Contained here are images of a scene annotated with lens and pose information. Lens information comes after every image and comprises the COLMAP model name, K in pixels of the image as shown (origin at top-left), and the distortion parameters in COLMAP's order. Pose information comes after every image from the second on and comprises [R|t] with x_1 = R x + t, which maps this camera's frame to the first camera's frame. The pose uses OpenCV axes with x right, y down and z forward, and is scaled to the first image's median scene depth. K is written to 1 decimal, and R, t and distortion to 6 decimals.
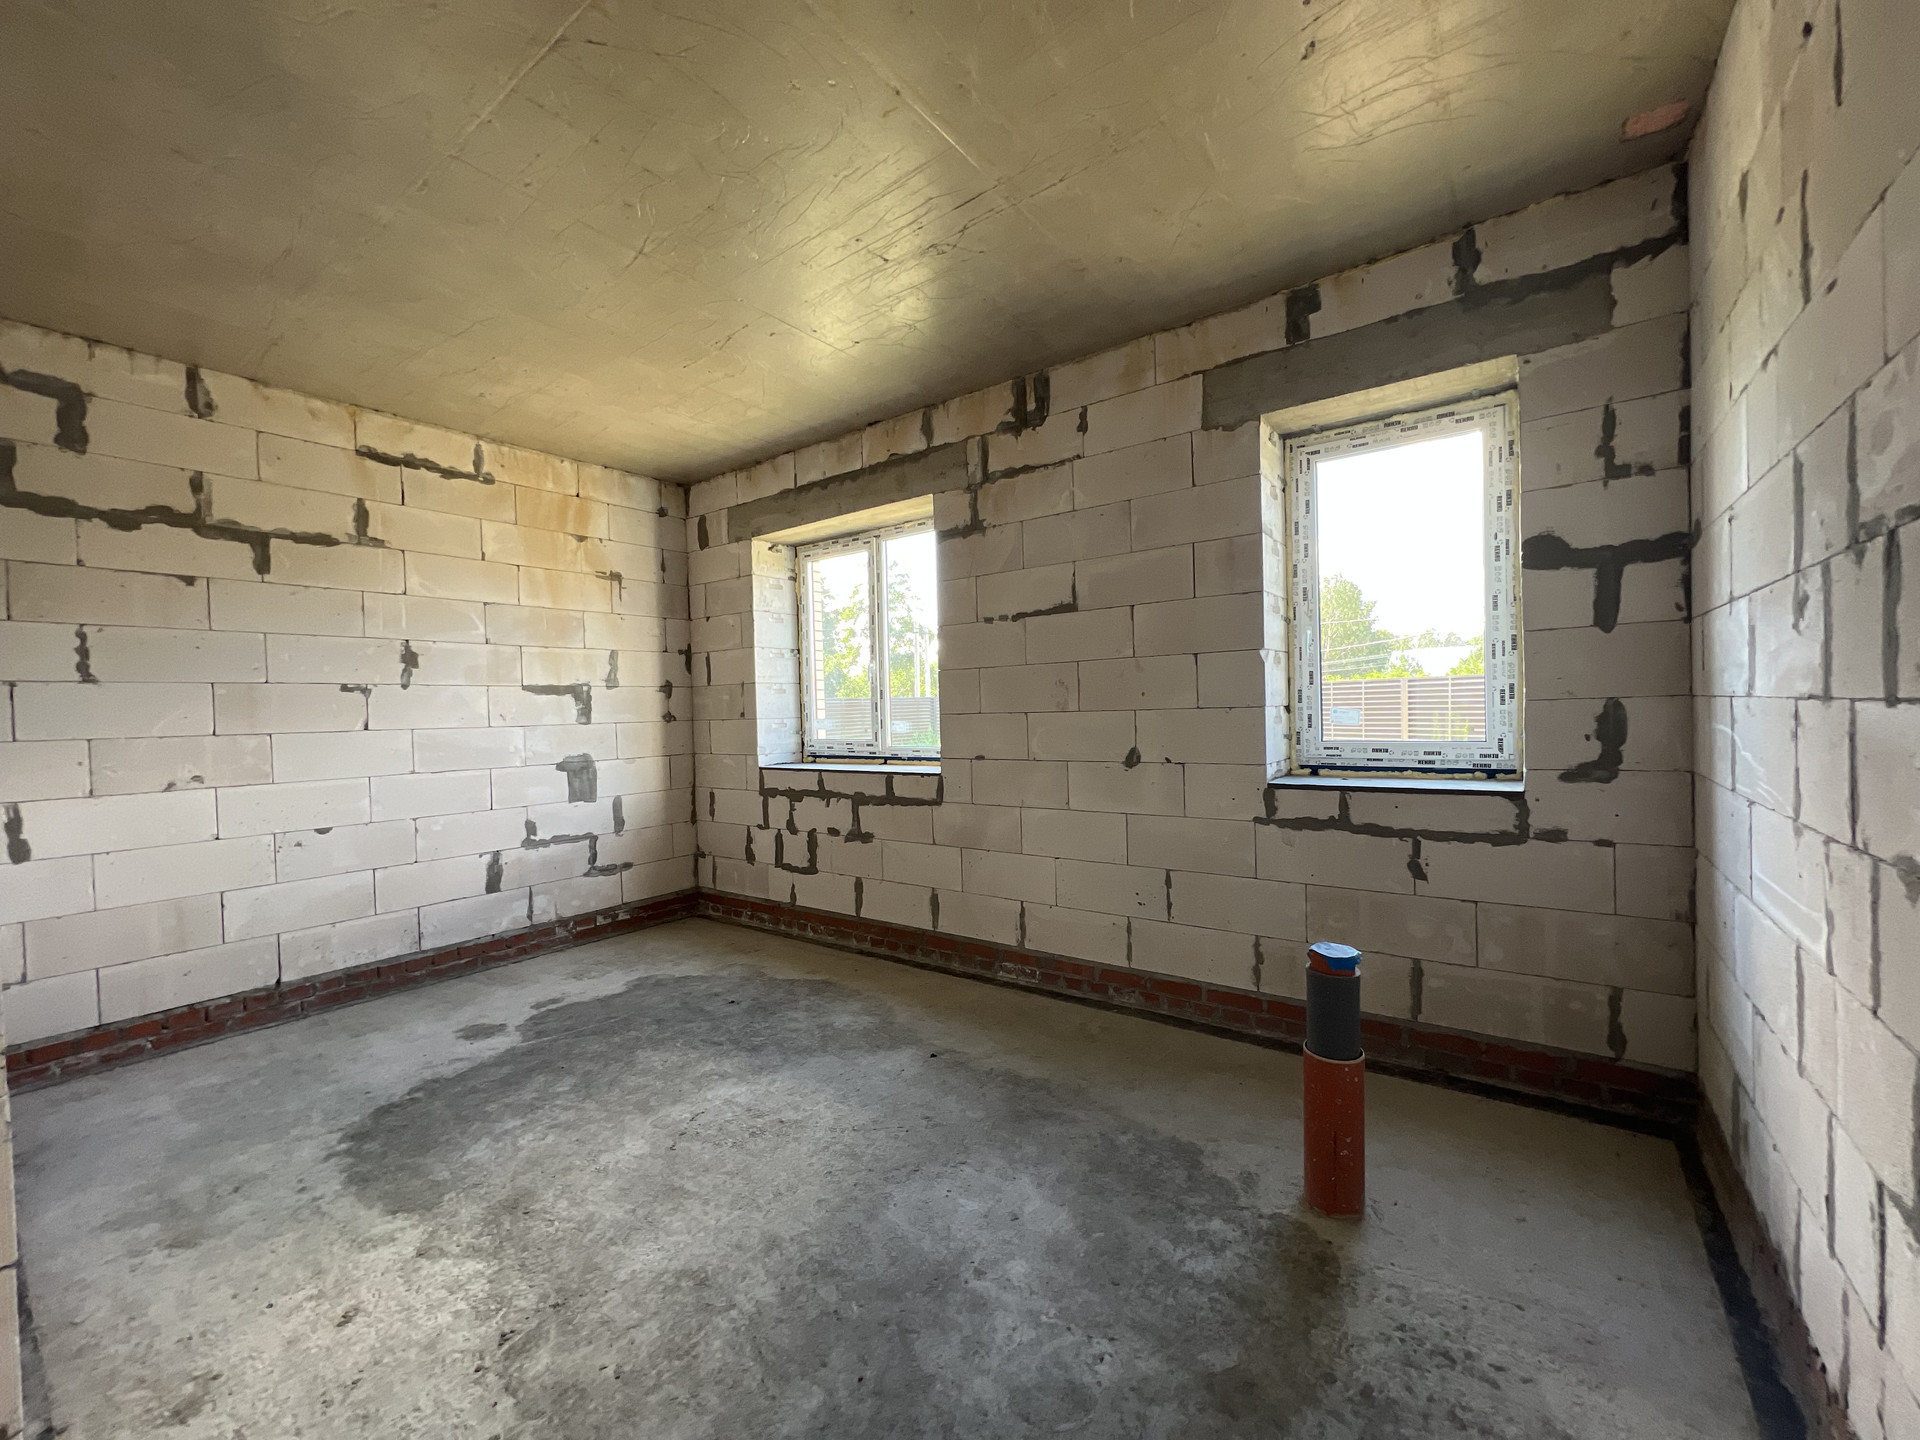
lens RADIAL K [[771.7, 0, 962.3], [0, 771.7, 721.5], [0, 0, 1]] dist [-0.001561, 0.000878]
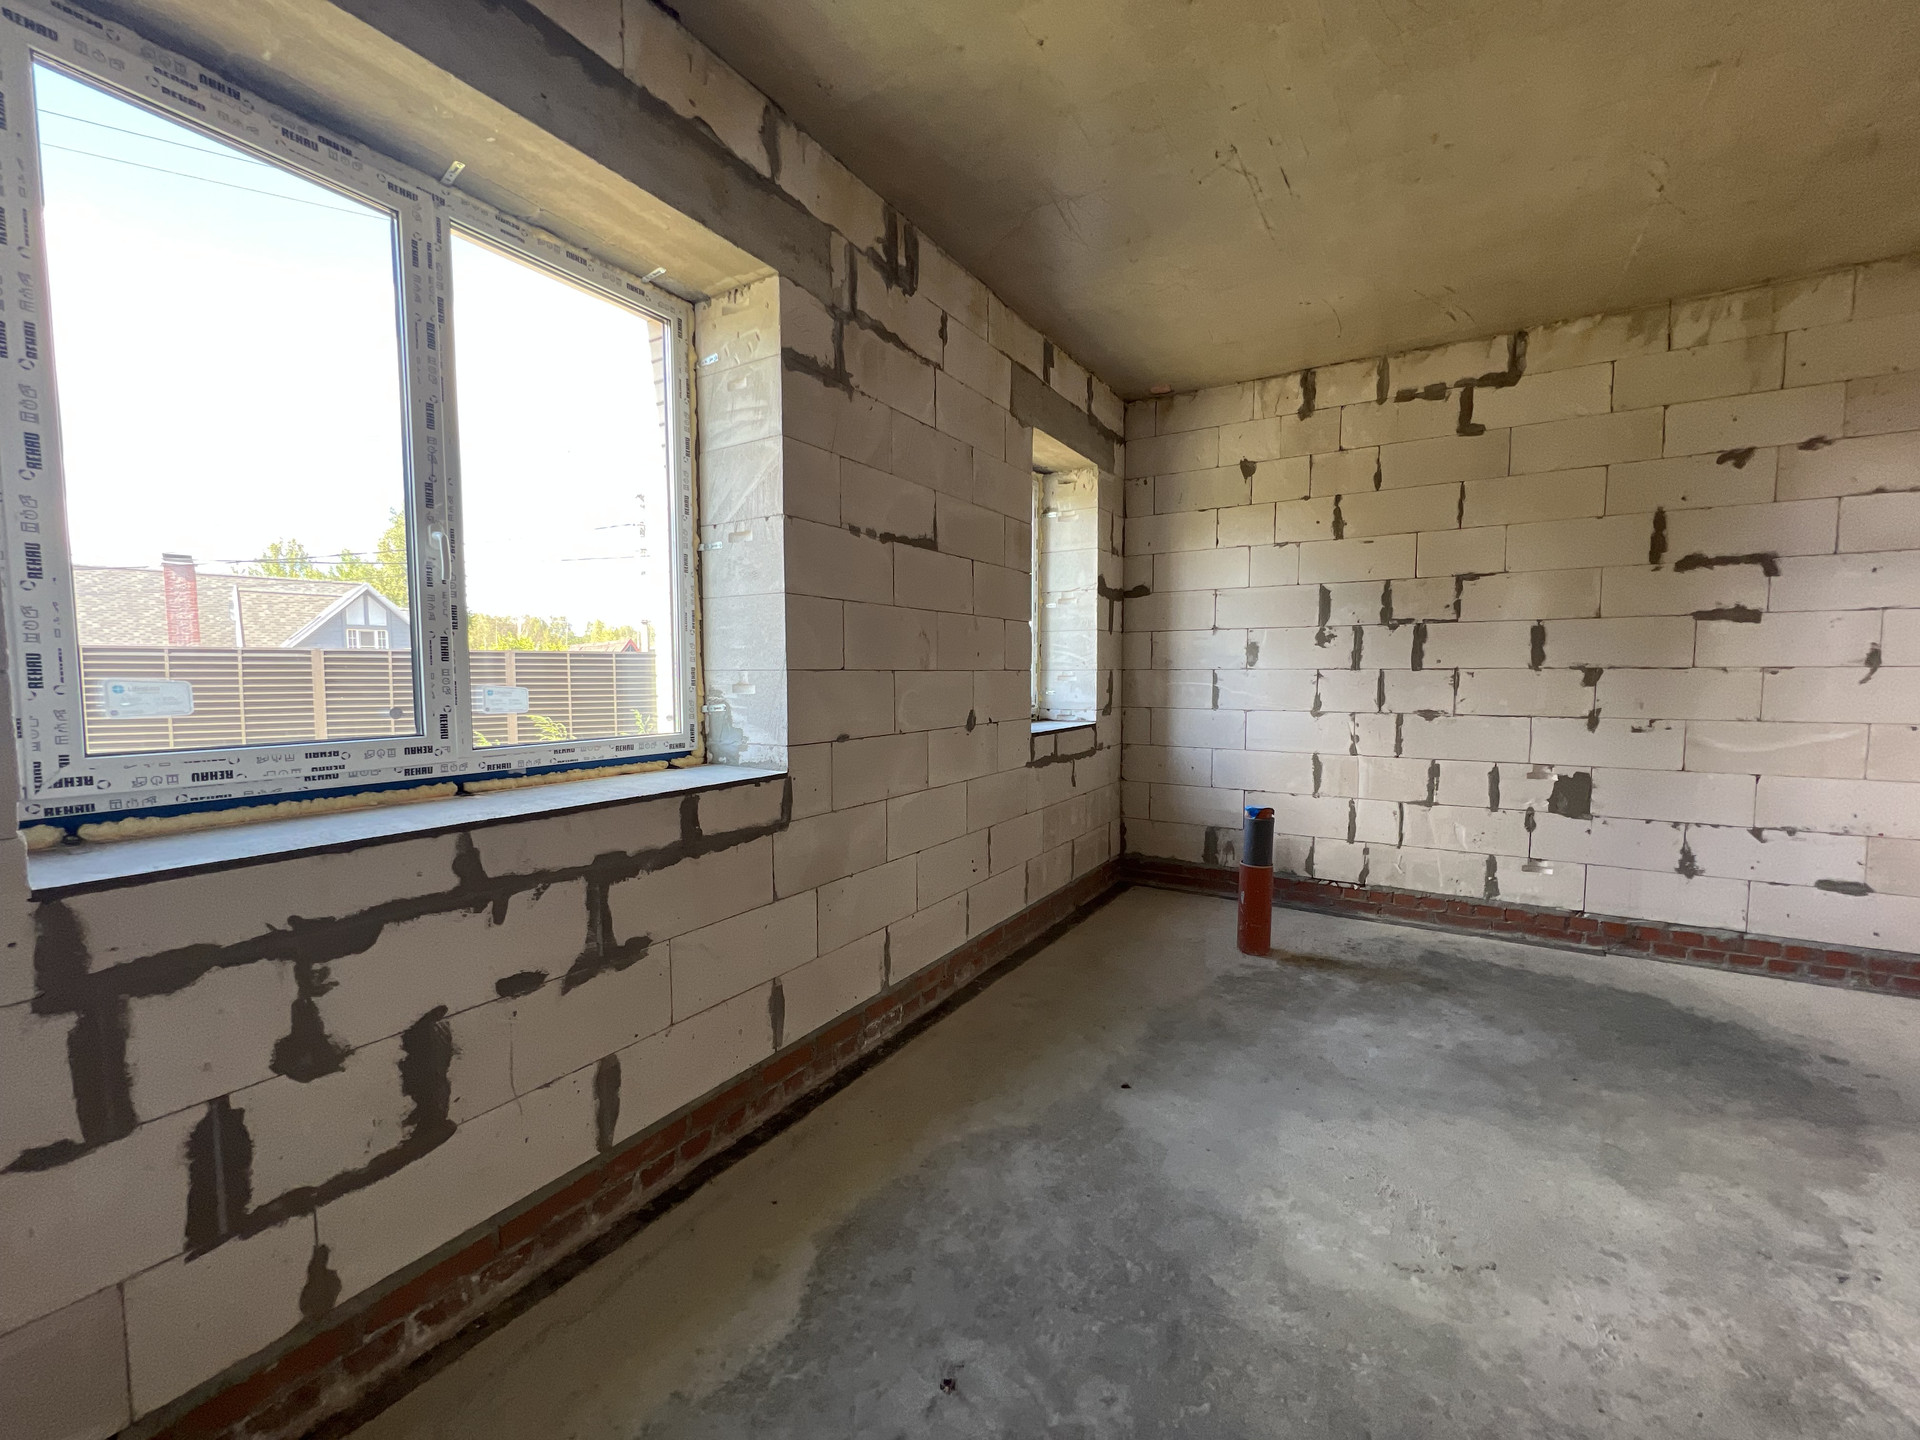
lens RADIAL K [[771.7, 0, 961.2], [0, 771.7, 723.7], [0, 0, 1]] dist [-0.001561, 0.000878]
pose [[-0.084712, -0.038551, 0.995659, -0.694237], [0.021283, 0.998953, 0.040489, 0.011462], [-0.996178, 0.024621, -0.083803, 1.042884]]
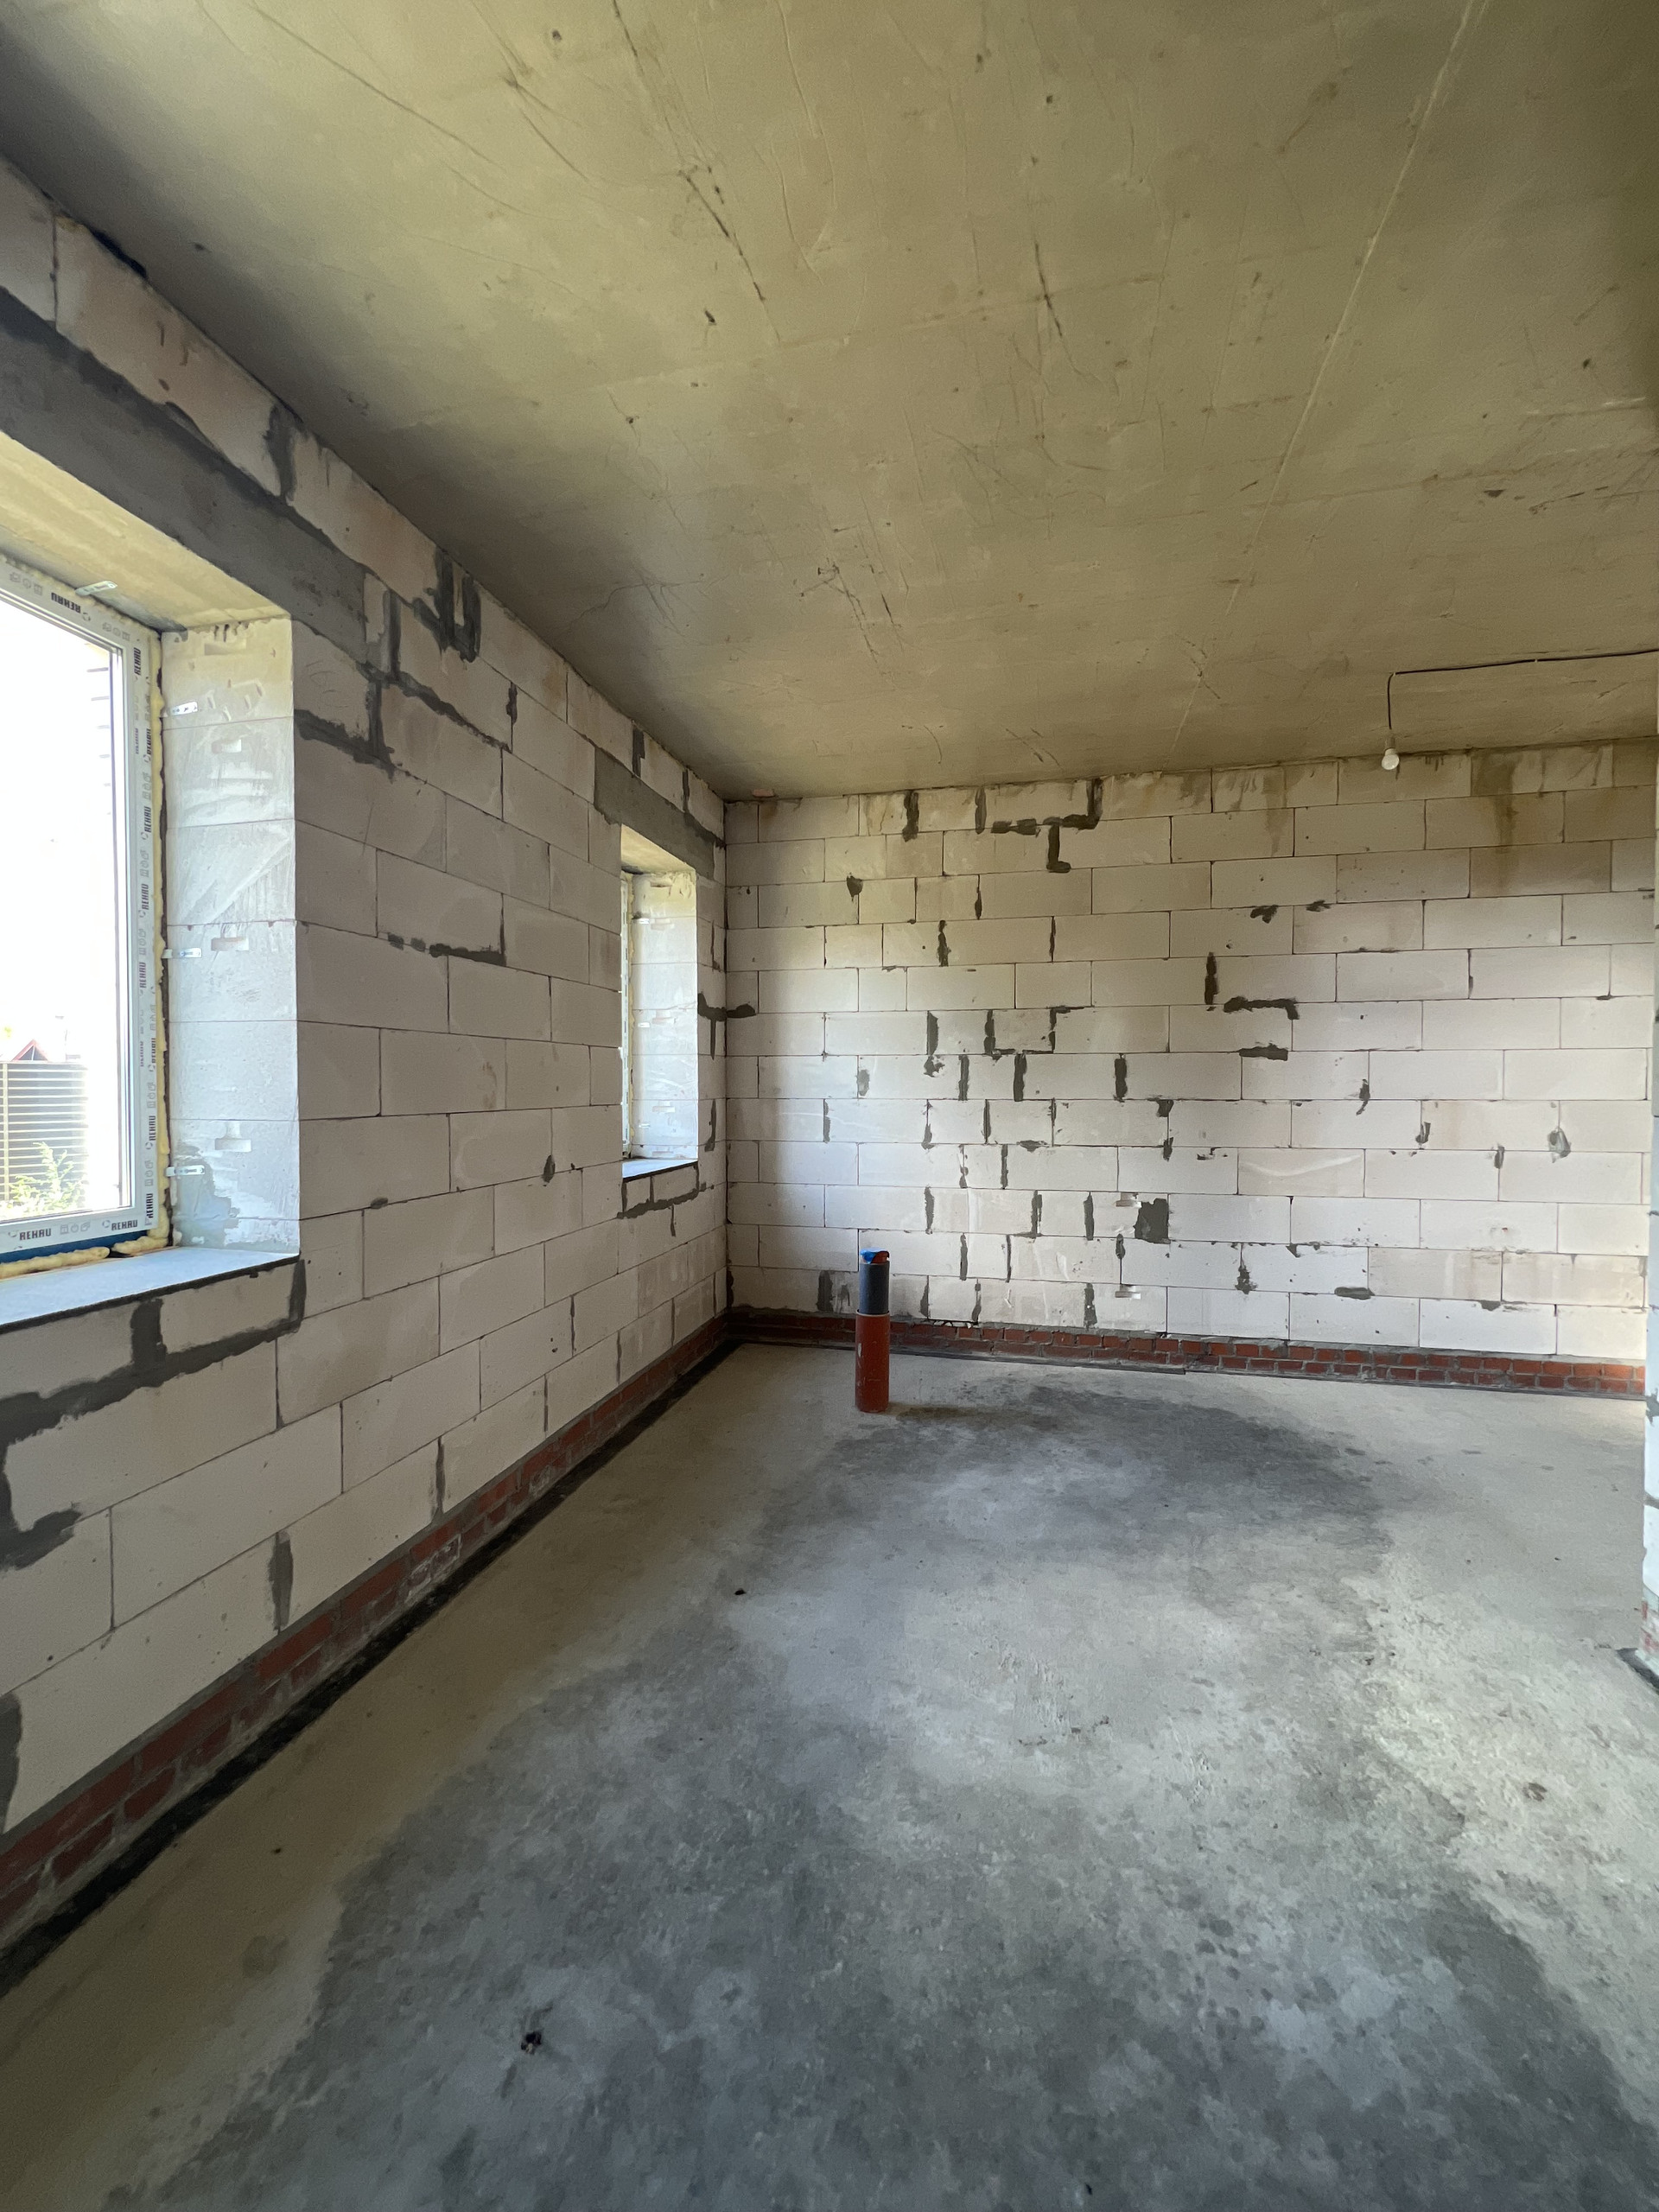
lens RADIAL K [[889.1, 0, 834.4], [0, 889.1, 1101.3], [0, 0, 1]] dist [-0.001561, 0.000878]
pose [[-0.402938, 0.009982, 0.915173, -0.697981], [0.027046, 0.999634, 0.001004, -0.014187], [-0.914828, 0.025156, -0.403060, 1.048190]]
